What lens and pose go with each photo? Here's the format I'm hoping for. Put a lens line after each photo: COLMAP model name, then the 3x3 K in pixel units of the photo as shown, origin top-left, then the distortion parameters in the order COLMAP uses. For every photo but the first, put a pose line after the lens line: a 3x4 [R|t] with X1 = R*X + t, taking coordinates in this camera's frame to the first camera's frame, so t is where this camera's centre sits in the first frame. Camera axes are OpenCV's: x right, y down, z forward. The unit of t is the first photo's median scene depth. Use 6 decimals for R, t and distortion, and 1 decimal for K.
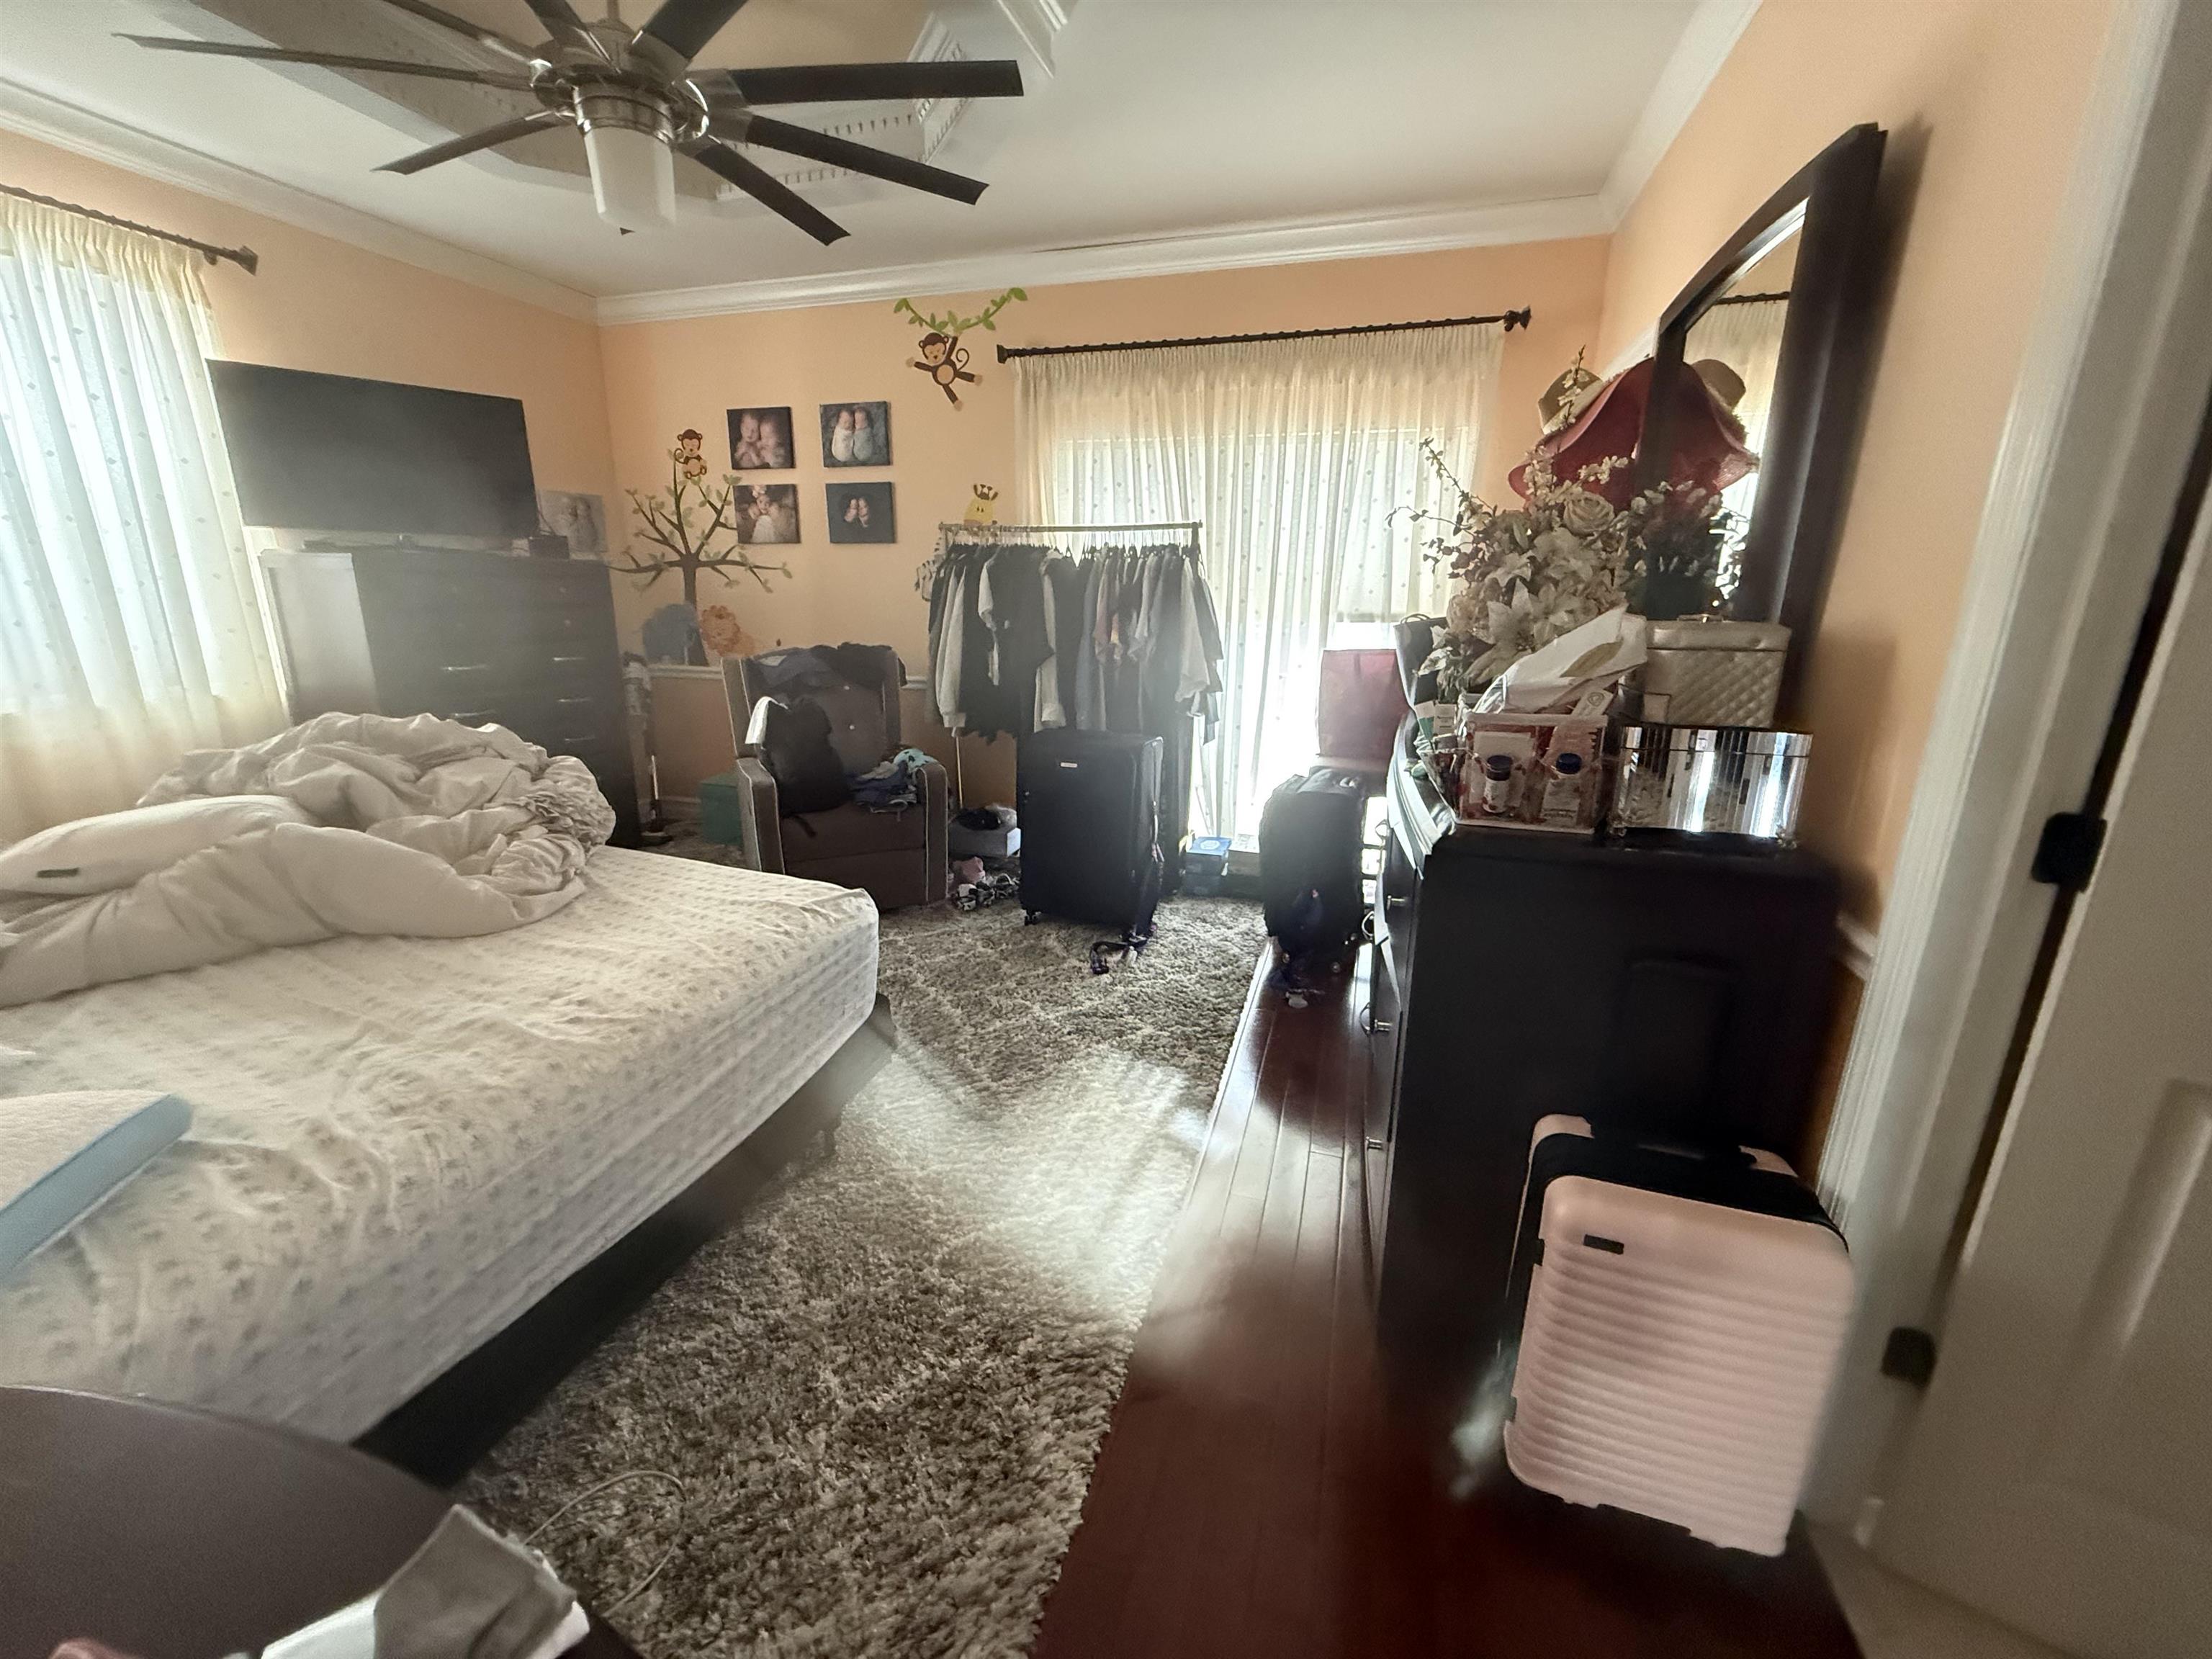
lens RADIAL K [[882.9, 0, 1097.8], [0, 882.9, 828.2], [0, 0, 1]] dist [-0.003030, 0.000238]
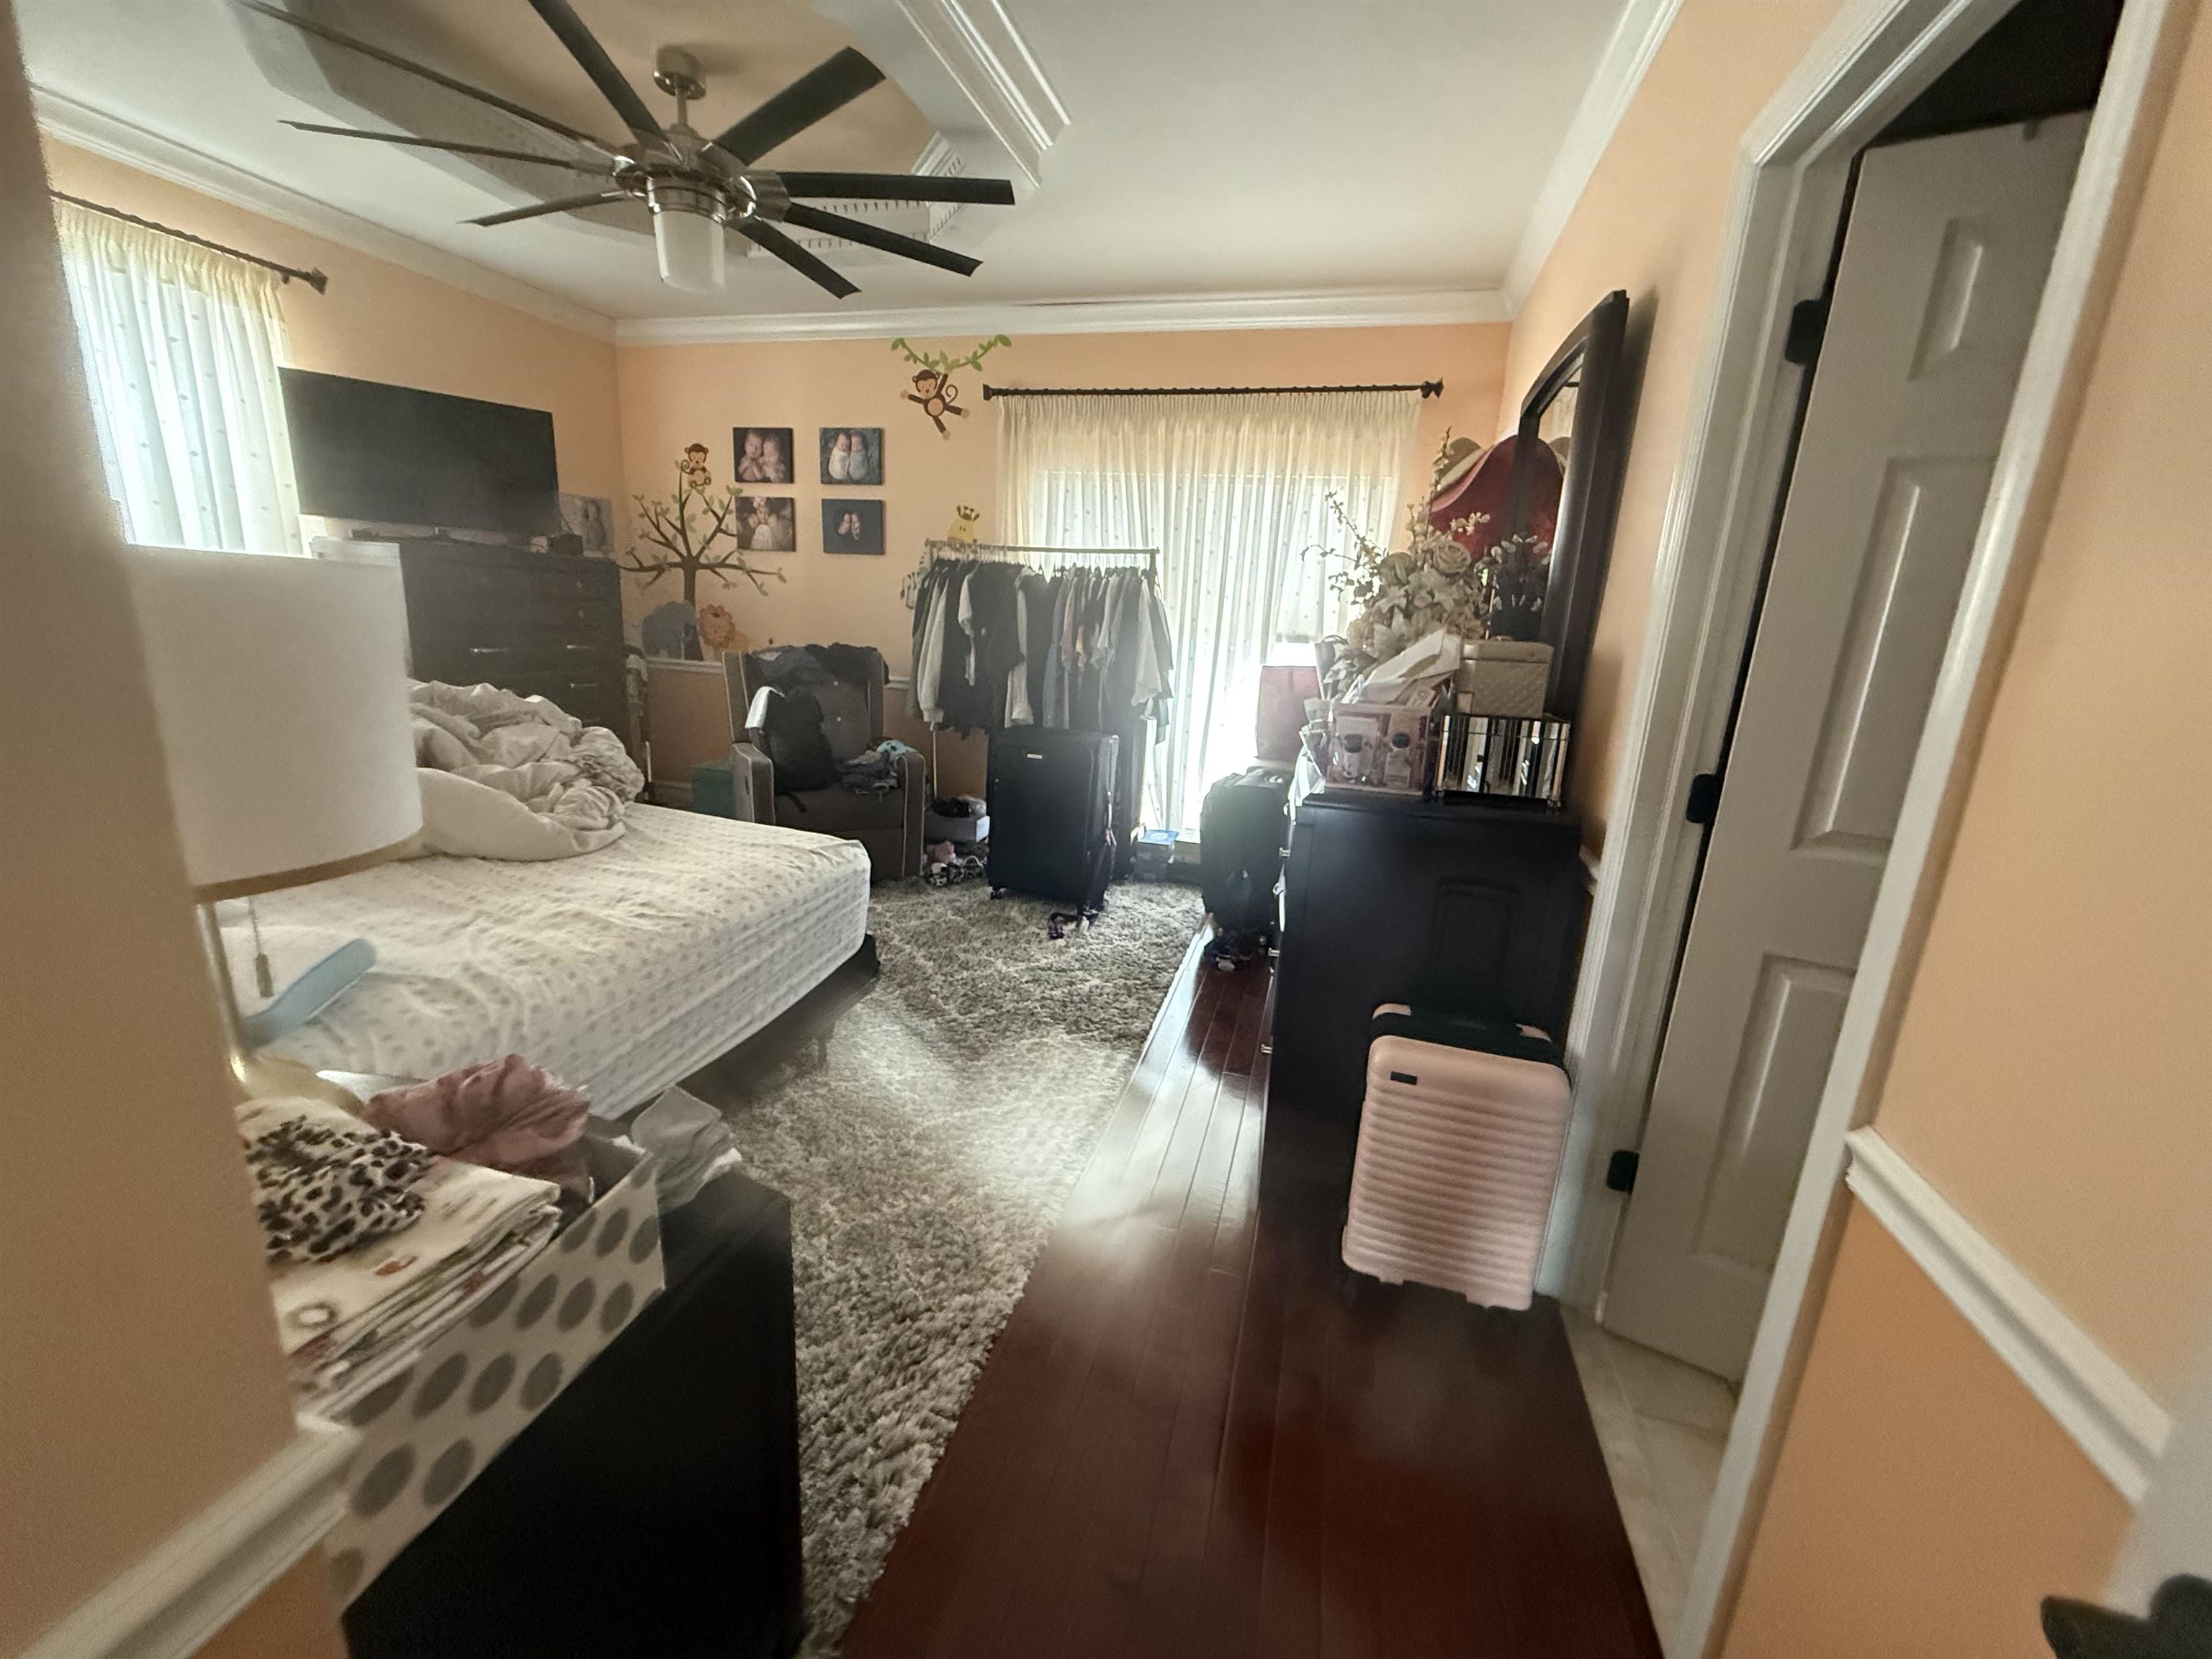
lens RADIAL K [[882.9, 0, 1098.1], [0, 882.9, 825.9], [0, 0, 1]] dist [-0.003030, 0.000238]
pose [[0.998747, 0.032215, 0.038284, 0.012314], [-0.031328, 0.999232, -0.023549, 0.063673], [-0.039013, 0.022320, 0.998989, -0.204819]]
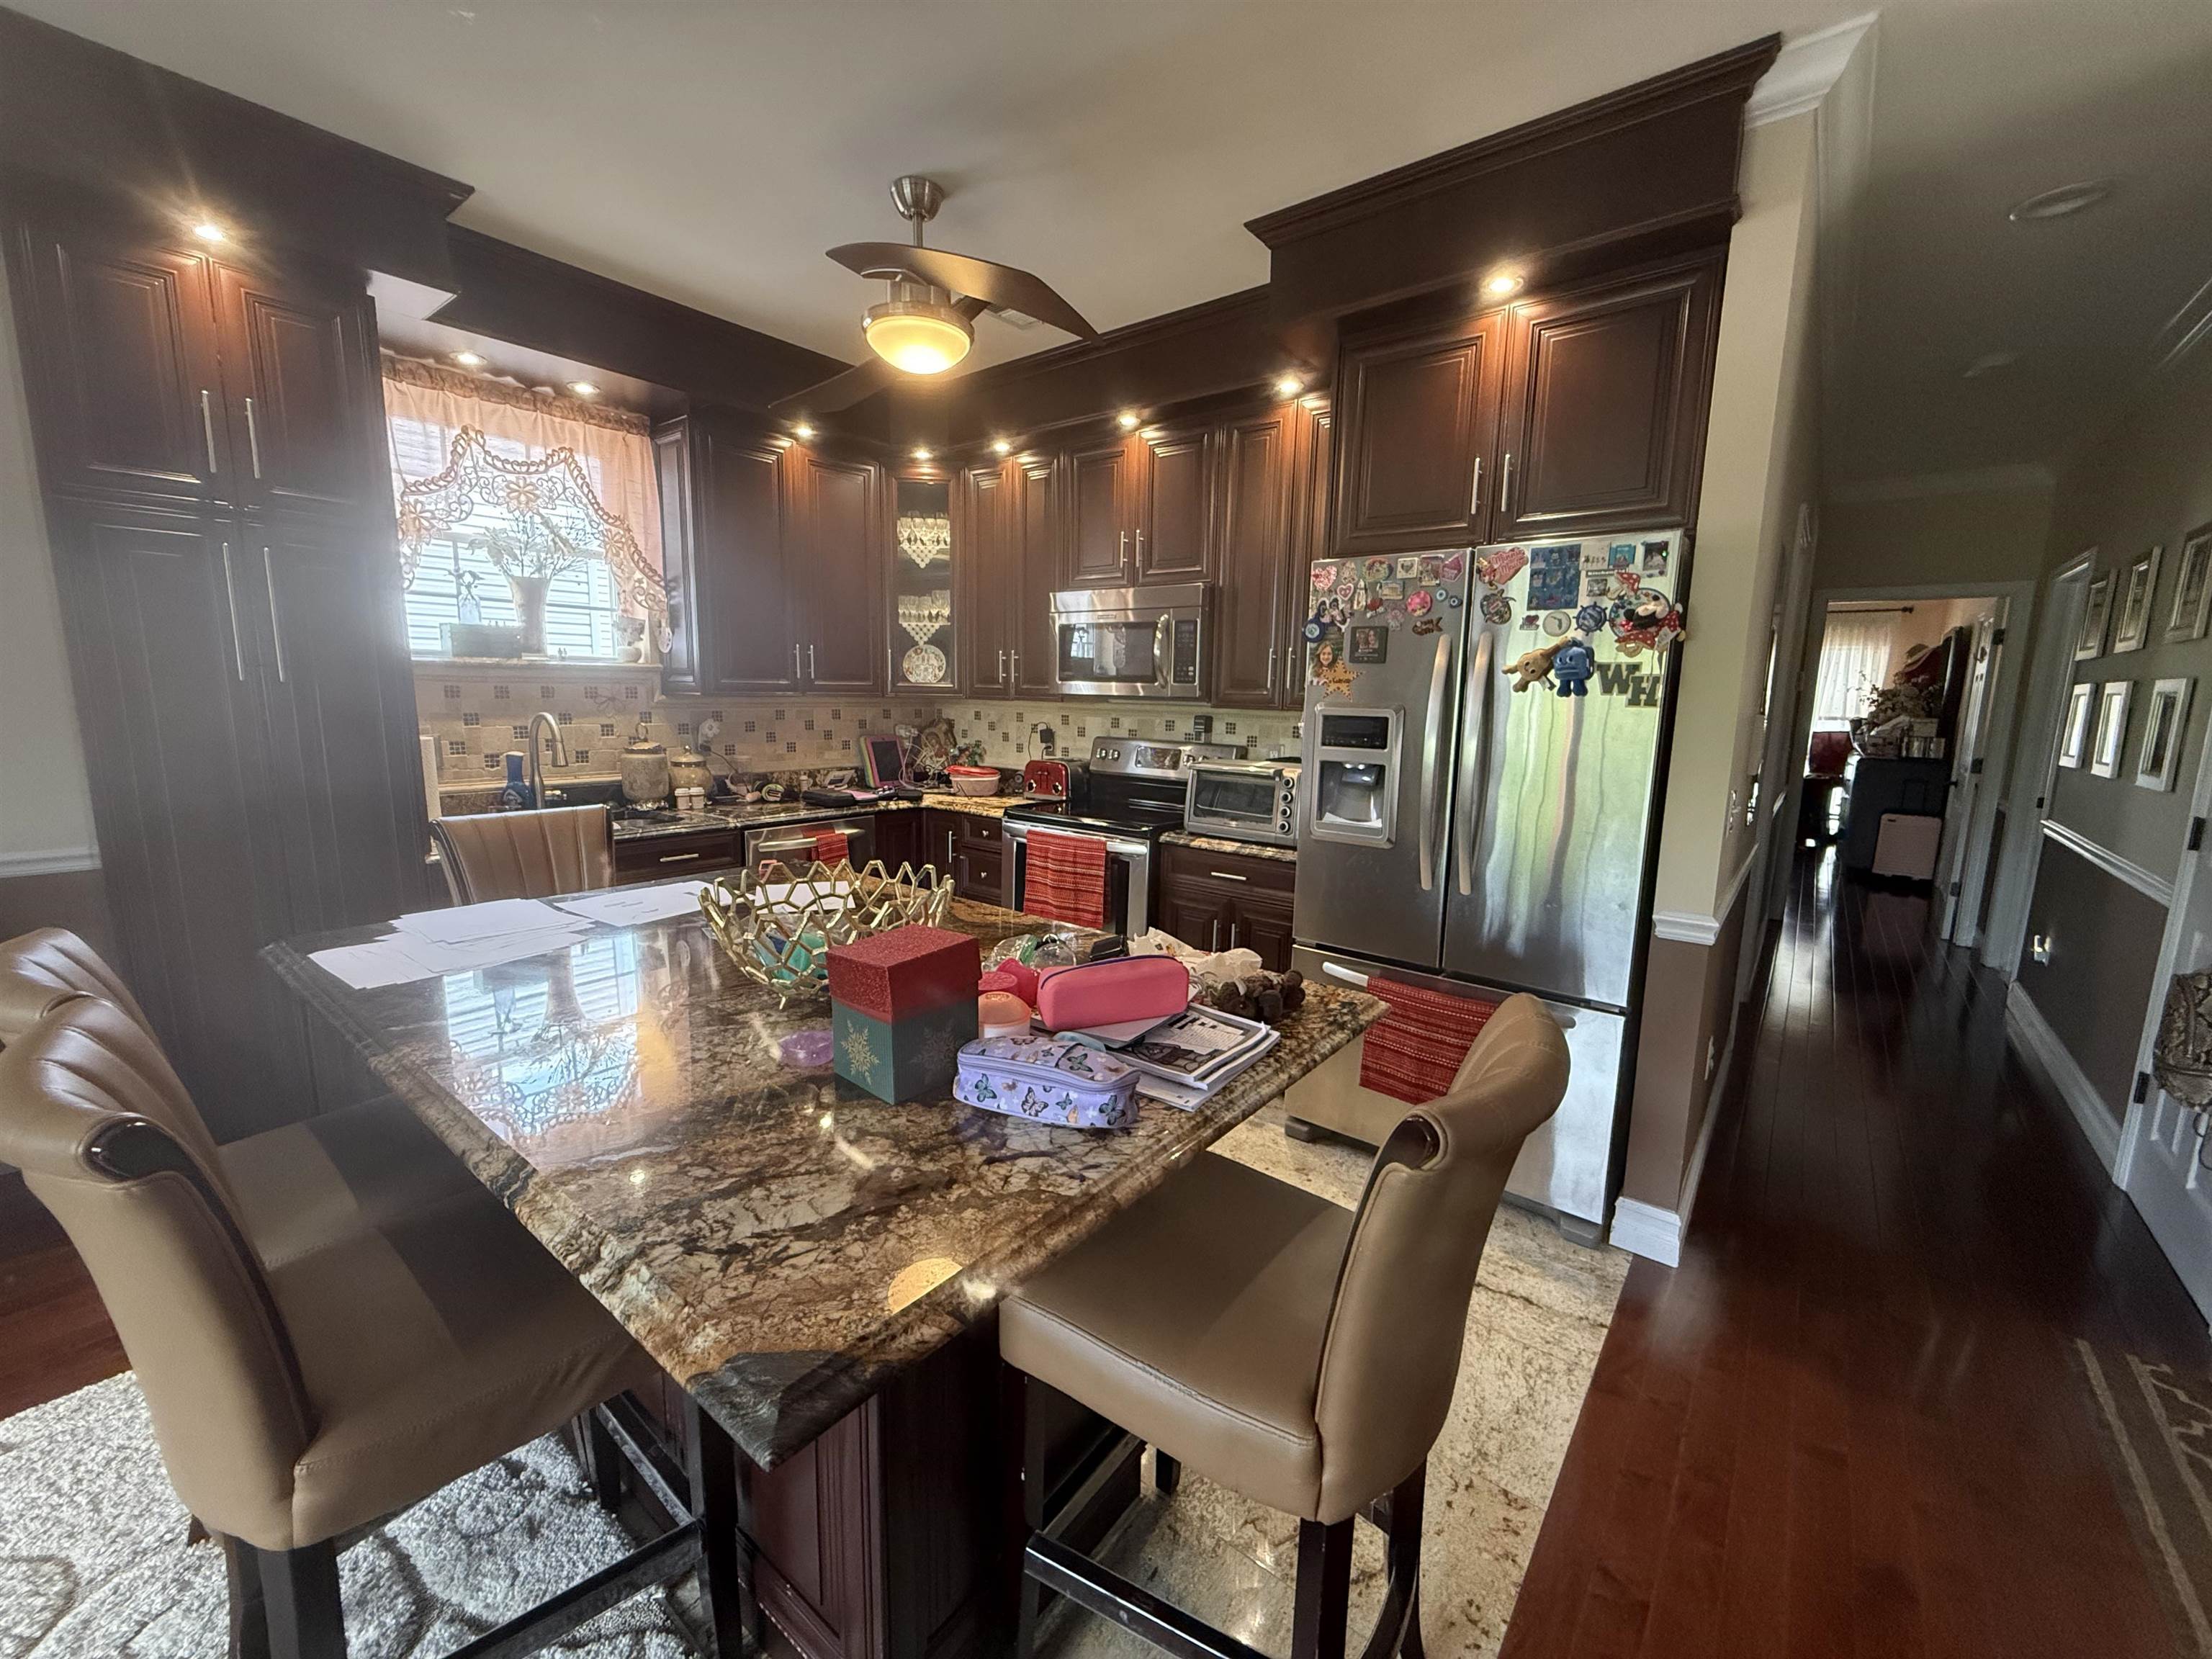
lens RADIAL K [[882.9, 0, 1110.0], [0, 882.9, 822.4], [0, 0, 1]] dist [-0.003030, 0.000238]
pose [[0.931386, 0.067501, -0.357721, -1.149843], [-0.108076, 0.989626, -0.094653, 0.847751], [0.347621, 0.126819, 0.929019, -3.312554]]
